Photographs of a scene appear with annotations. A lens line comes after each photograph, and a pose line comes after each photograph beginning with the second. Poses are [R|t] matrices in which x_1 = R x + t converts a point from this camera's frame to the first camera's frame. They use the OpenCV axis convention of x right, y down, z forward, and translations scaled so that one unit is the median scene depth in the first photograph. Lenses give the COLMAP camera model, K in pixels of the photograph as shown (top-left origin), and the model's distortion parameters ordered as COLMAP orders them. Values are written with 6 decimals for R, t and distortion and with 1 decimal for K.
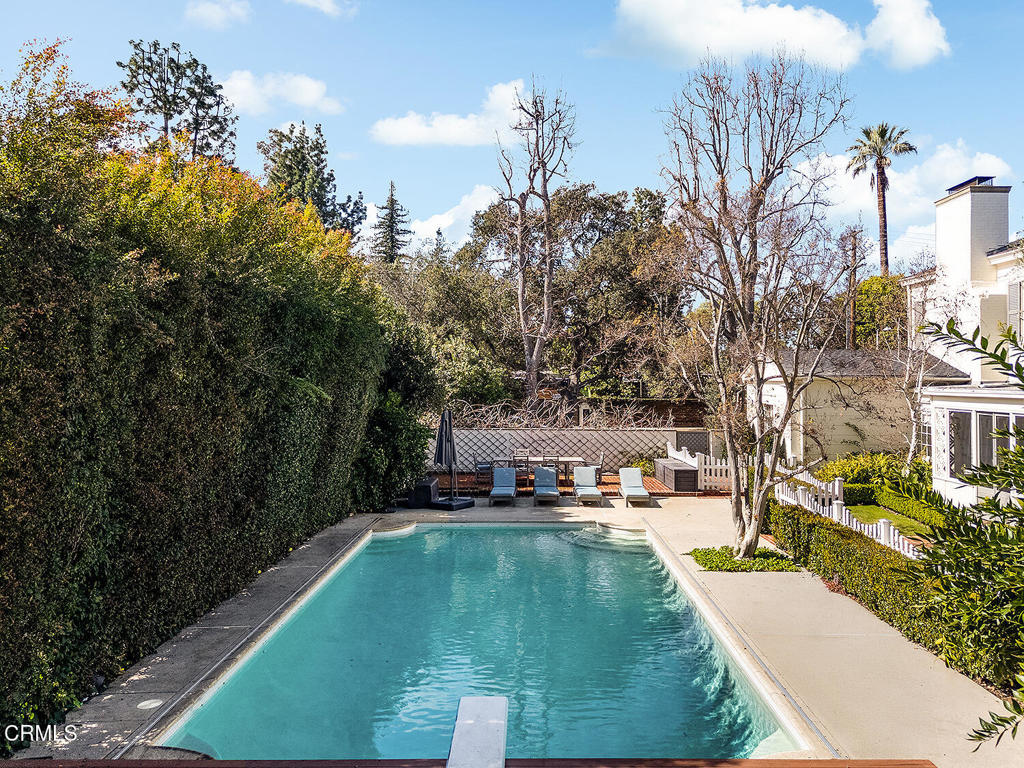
lens RADIAL K [[773.7, 0, 515.5], [0, 773.7, 373.8], [0, 0, 1]] dist [0.083216, -0.084294]
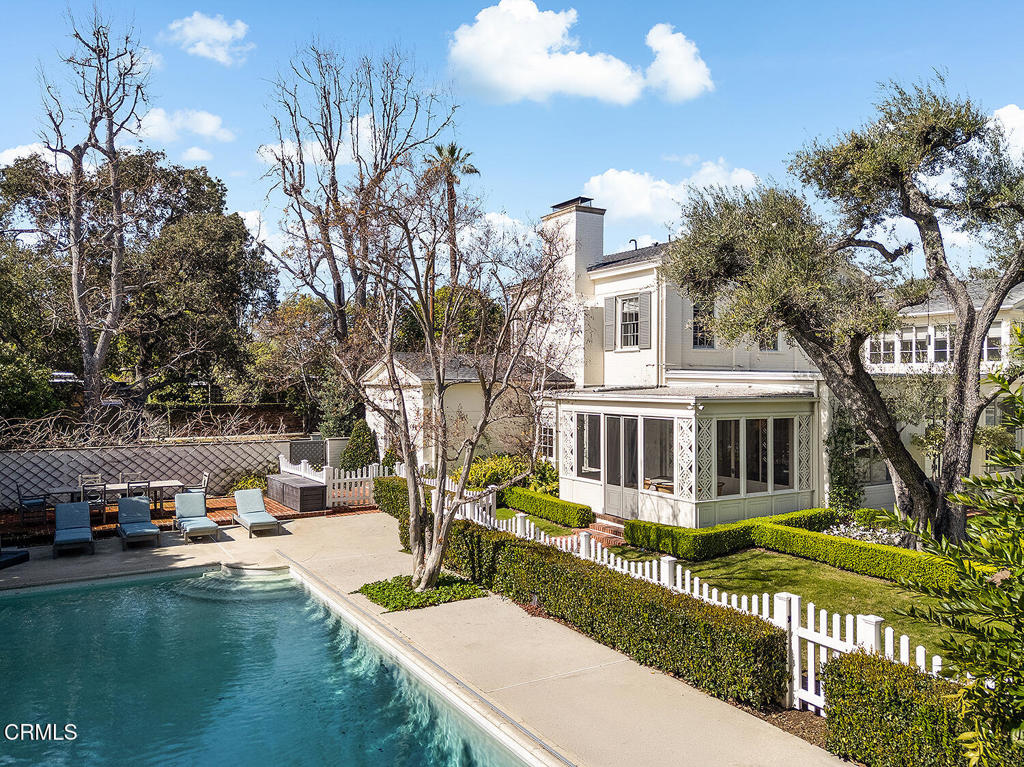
lens RADIAL K [[773.7, 0, 513.8], [0, 773.7, 382.2], [0, 0, 1]] dist [0.083216, -0.084294]
pose [[0.848907, -0.000915, 0.528542, -0.054038], [-0.003489, 0.999967, 0.007336, -0.002120], [-0.528531, -0.008072, 0.848876, 0.128355]]
